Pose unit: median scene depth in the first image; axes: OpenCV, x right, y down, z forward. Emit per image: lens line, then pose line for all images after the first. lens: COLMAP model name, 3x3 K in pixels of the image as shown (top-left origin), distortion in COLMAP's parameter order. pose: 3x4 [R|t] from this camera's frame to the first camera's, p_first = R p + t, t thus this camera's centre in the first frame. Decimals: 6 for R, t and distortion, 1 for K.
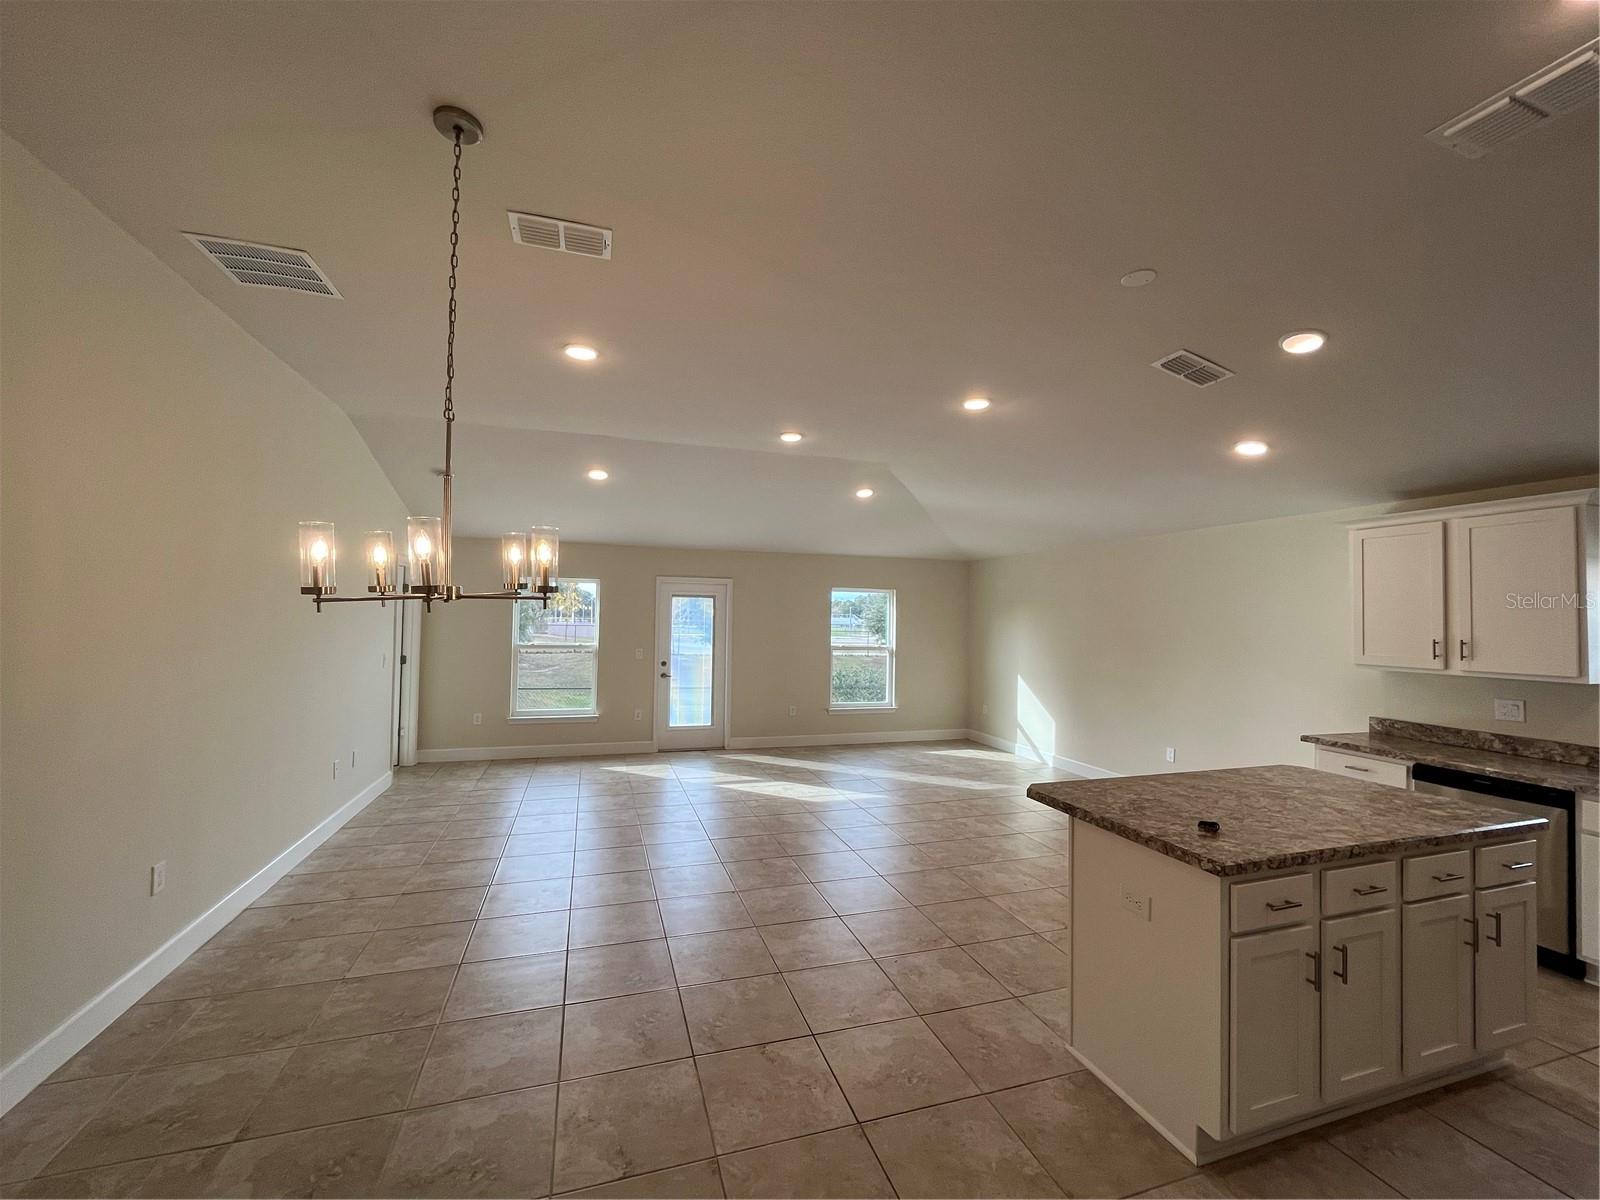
lens RADIAL K [[654.1, 0, 803.3], [0, 654.1, 601.1], [0, 0, 1]] dist [-0.002435, -0.000119]
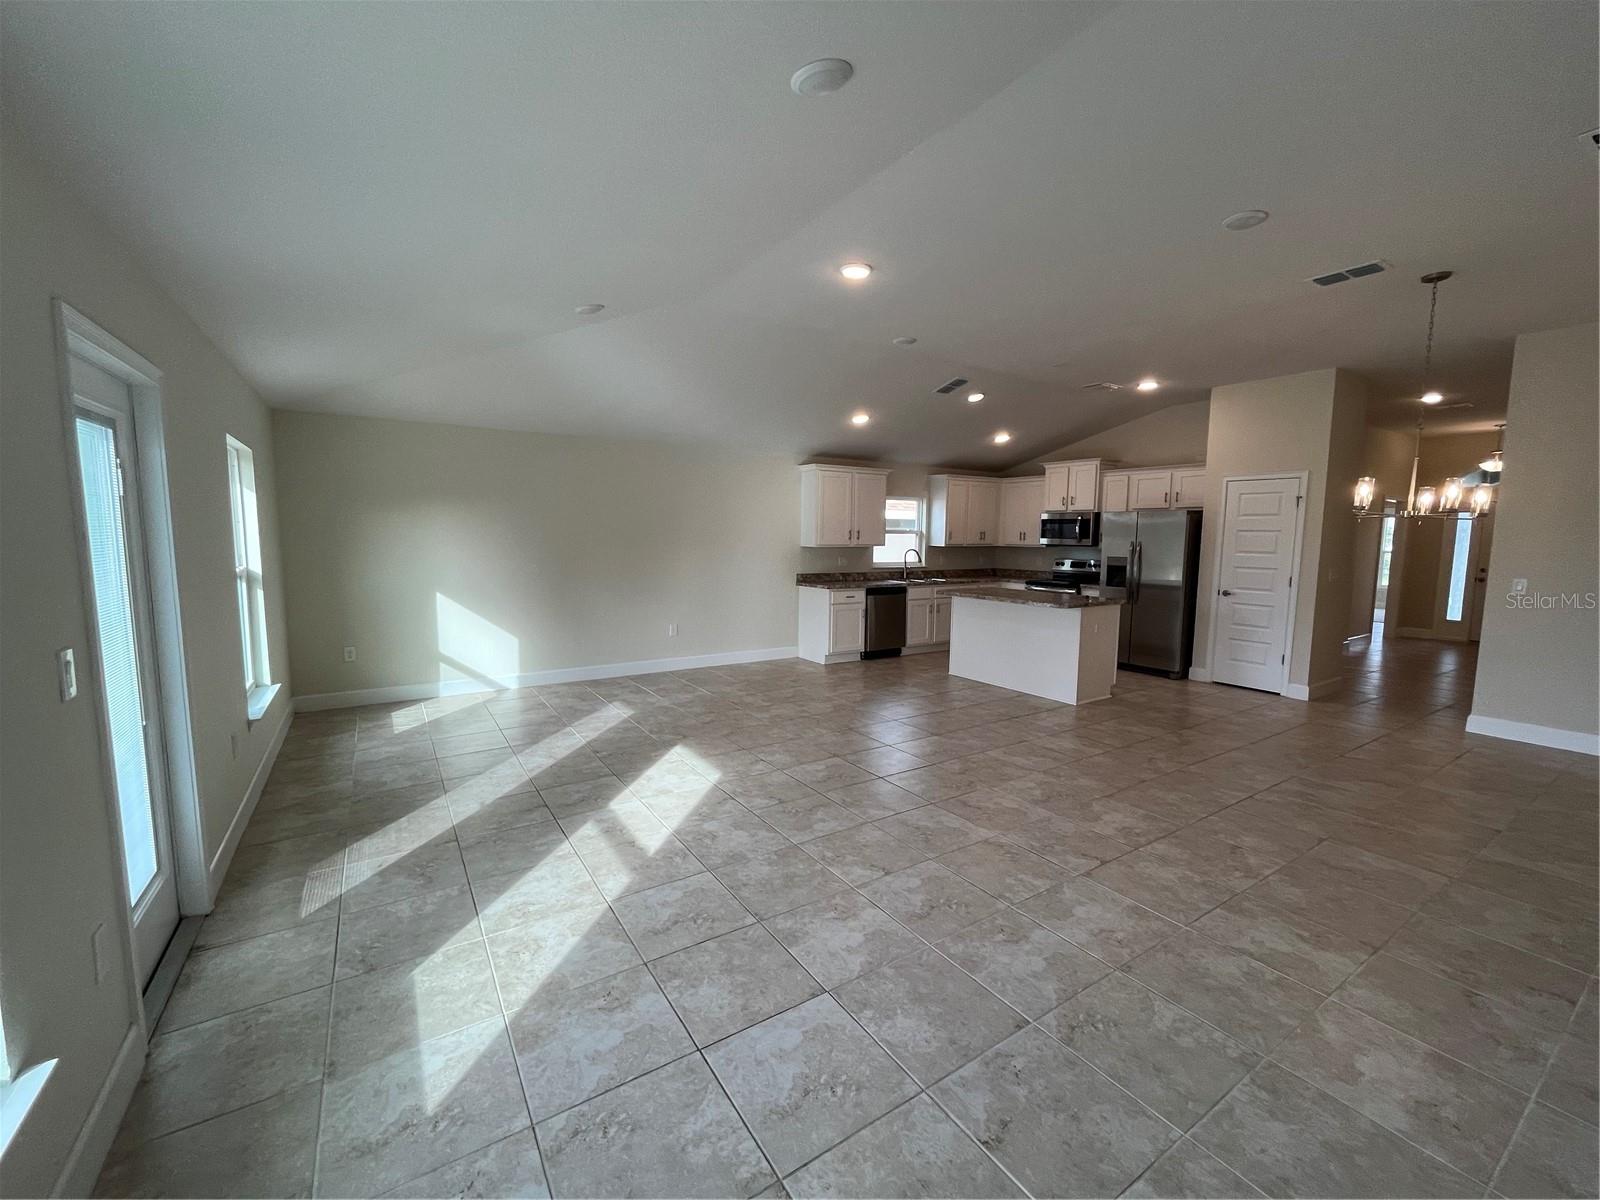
lens RADIAL K [[654.1, 0, 799.9], [0, 654.1, 600.2], [0, 0, 1]] dist [-0.002435, -0.000119]
pose [[-0.256447, -0.120381, 0.959033, -1.117371], [-0.039938, 0.992686, 0.113925, 0.052929], [-0.965733, -0.009086, -0.259379, 1.837882]]
